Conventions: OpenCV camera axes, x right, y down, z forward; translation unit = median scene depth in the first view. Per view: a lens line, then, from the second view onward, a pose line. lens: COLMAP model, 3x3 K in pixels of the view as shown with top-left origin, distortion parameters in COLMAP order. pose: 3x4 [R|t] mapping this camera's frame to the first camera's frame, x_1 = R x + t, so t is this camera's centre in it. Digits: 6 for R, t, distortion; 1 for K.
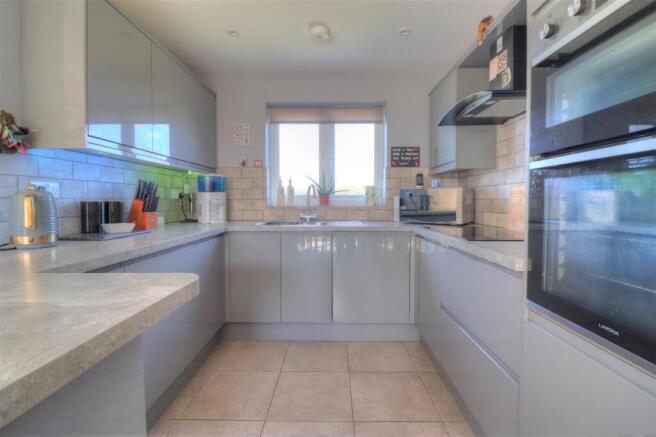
lens RADIAL K [[309.0, 0, 332.0], [0, 309.0, 213.3], [0, 0, 1]] dist [-0.015803, -0.000096]
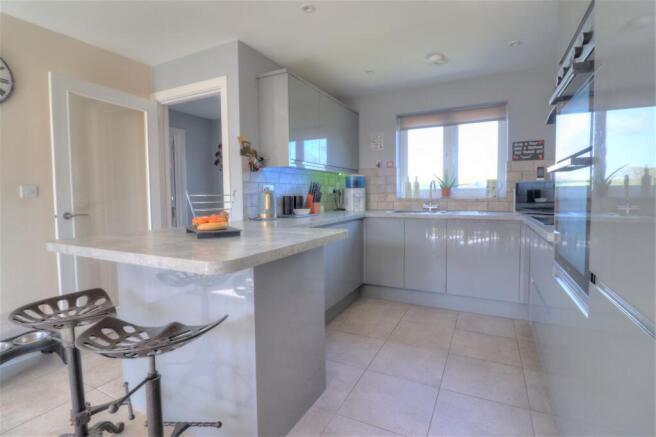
lens RADIAL K [[309.0, 0, 332.0], [0, 309.0, 213.3], [0, 0, 1]] dist [-0.015803, -0.000096]
pose [[0.901210, 0.014704, -0.433132, 0.098982], [-0.005245, 0.999721, 0.023025, 0.009752], [0.433350, -0.018479, 0.901036, -0.246266]]
